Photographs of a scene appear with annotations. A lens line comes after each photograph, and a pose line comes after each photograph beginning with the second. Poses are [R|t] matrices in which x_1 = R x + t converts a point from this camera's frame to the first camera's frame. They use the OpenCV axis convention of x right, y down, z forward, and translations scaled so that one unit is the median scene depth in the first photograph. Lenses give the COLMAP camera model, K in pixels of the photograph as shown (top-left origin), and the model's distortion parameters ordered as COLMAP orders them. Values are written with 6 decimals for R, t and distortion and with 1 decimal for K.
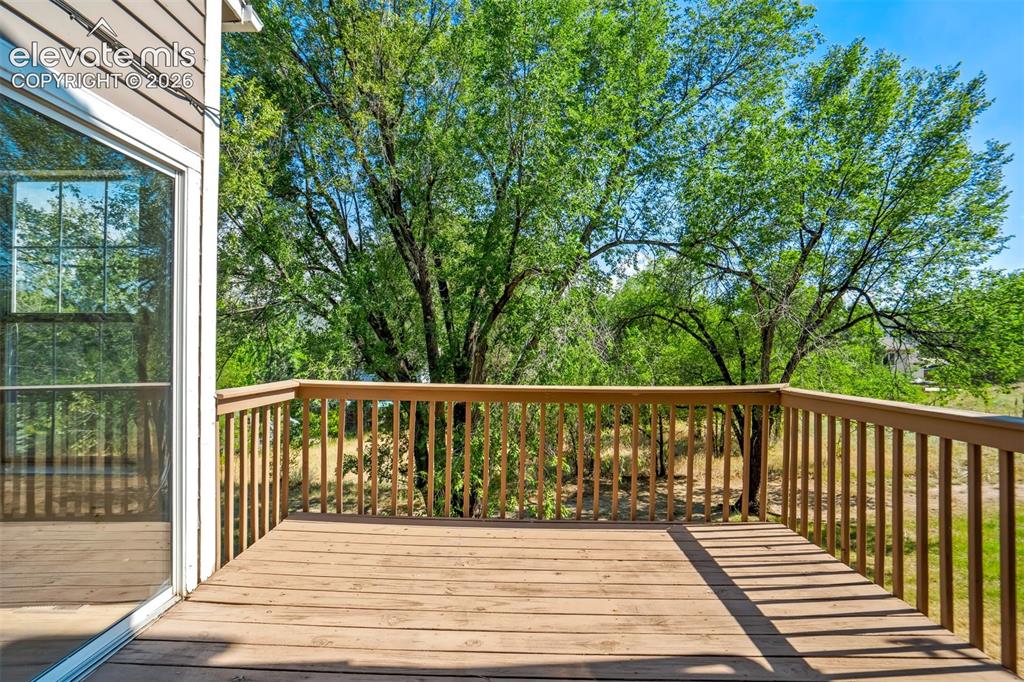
lens RADIAL K [[456.7, 0, 512.0], [0, 456.7, 341.0], [0, 0, 1]] dist [-0.011270, -0.000103]
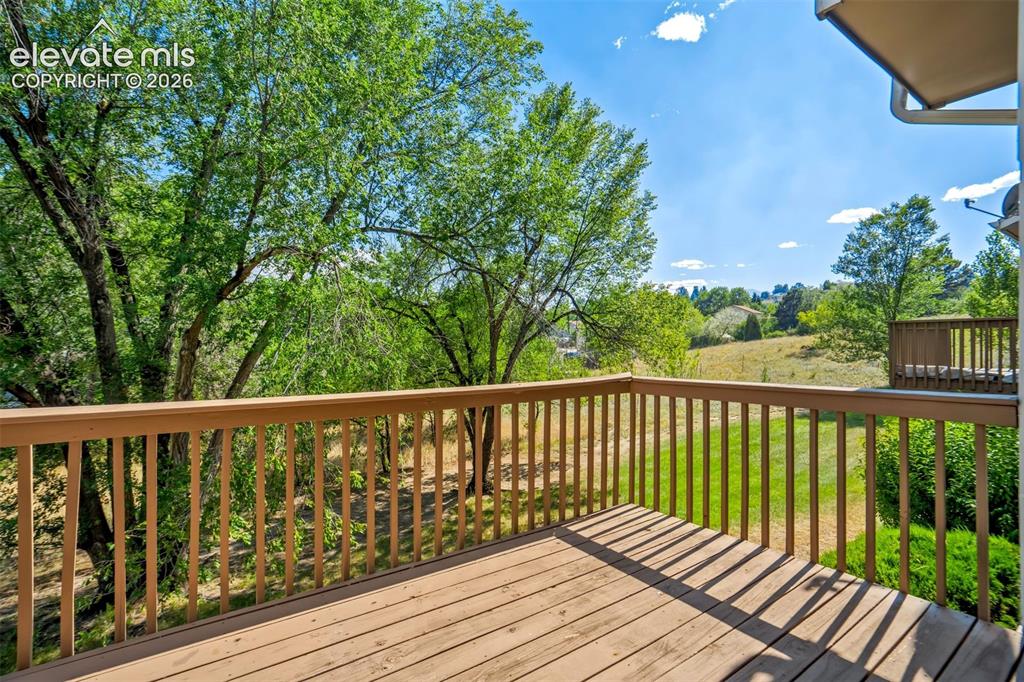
lens RADIAL K [[462.3, 0, 512.0], [0, 462.3, 341.0], [0, 0, 1]] dist [-0.024848, 0.000220]
pose [[0.815424, -0.005175, 0.578841, -0.072028], [-0.001580, 0.999936, 0.011166, 0.001820], [-0.578862, -0.010020, 0.815364, 0.075859]]
